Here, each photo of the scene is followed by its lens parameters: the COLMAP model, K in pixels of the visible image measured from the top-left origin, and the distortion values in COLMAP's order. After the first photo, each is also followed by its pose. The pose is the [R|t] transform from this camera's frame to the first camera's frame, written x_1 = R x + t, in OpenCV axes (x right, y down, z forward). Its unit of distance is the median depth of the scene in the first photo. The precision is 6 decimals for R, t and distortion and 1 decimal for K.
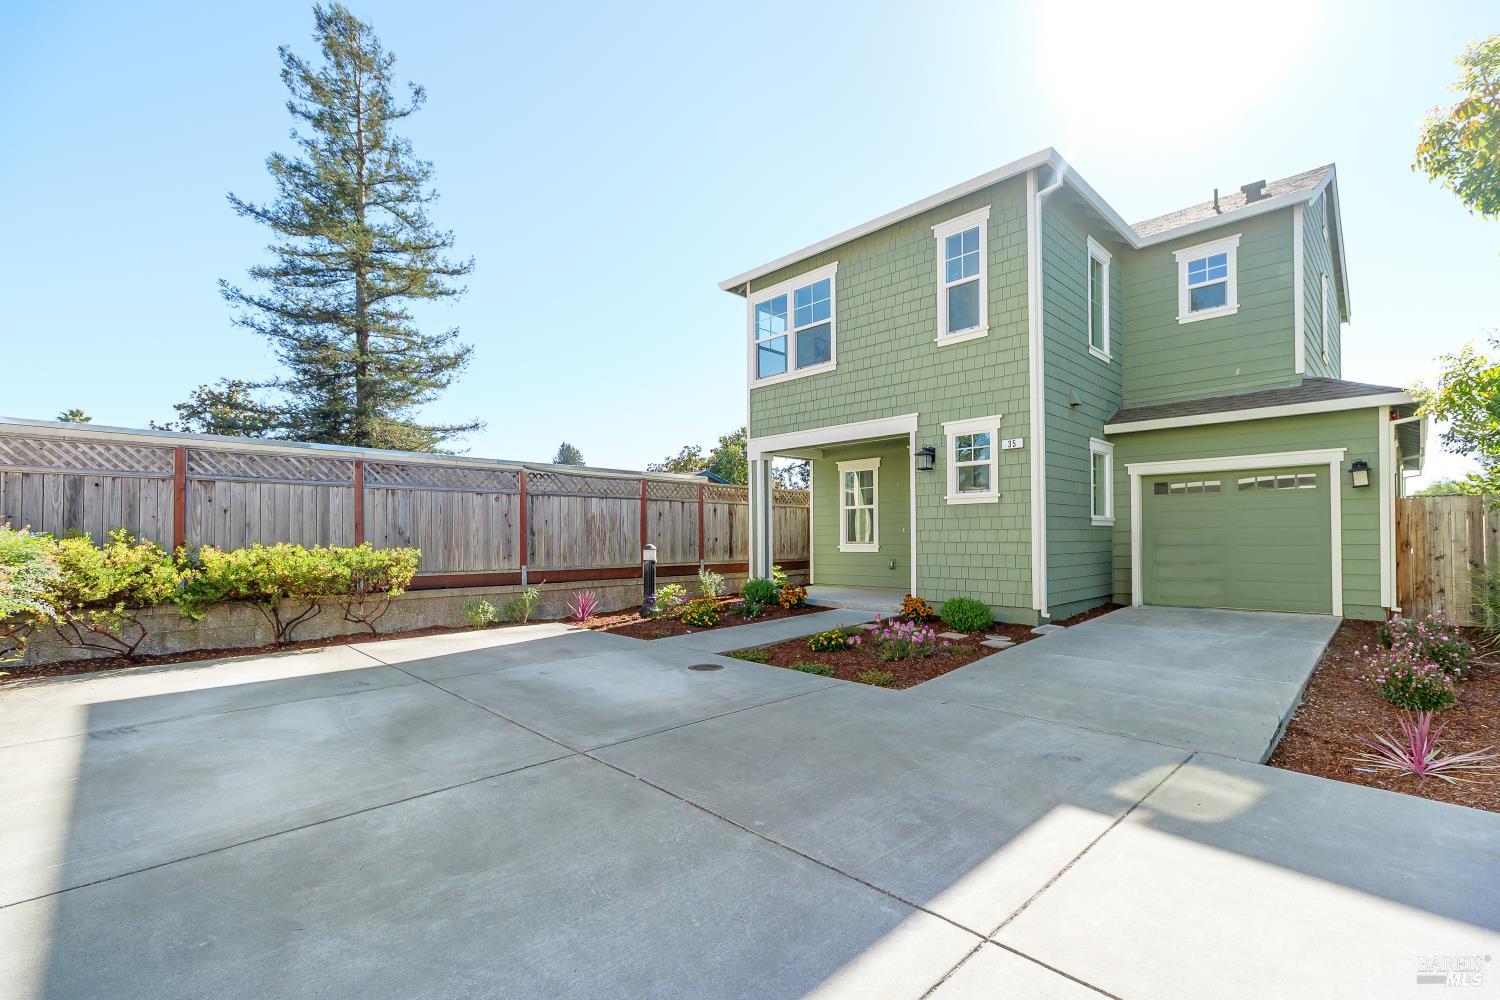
lens RADIAL K [[663.6, 0, 742.8], [0, 663.6, 533.7], [0, 0, 1]] dist [-0.001706, 0.001406]
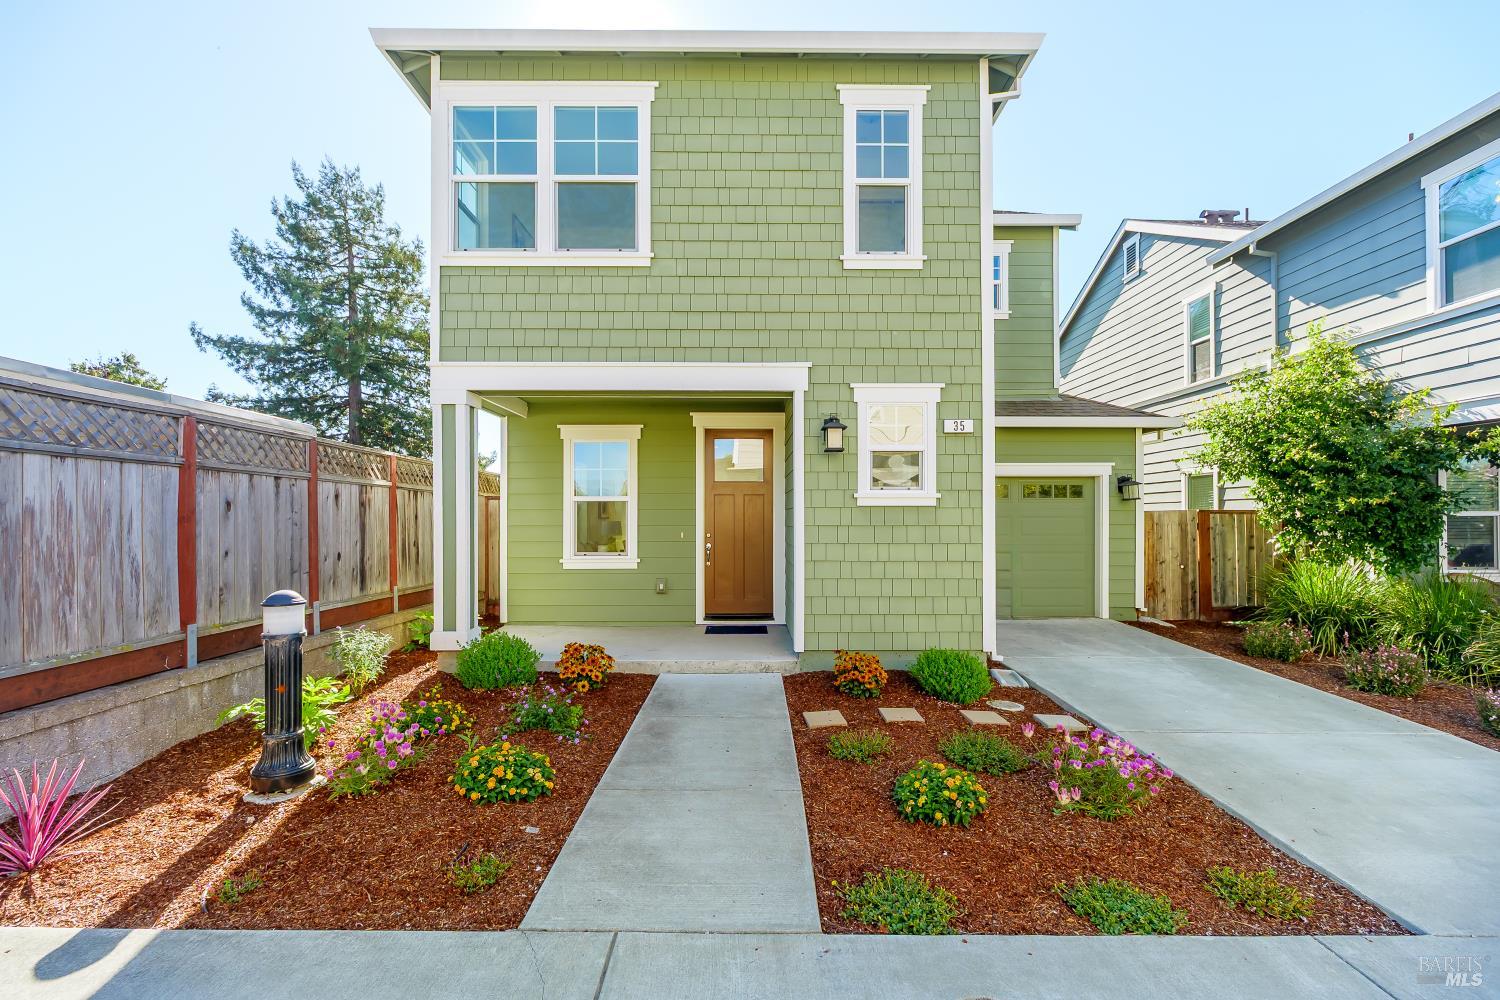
lens RADIAL K [[663.6, 0, 745.2], [0, 663.6, 519.0], [0, 0, 1]] dist [-0.001706, 0.001406]
pose [[0.690010, 0.005802, 0.723777, -0.250734], [-0.008133, 0.999967, -0.000263, -0.028290], [-0.723754, -0.005705, 0.690034, 0.598949]]
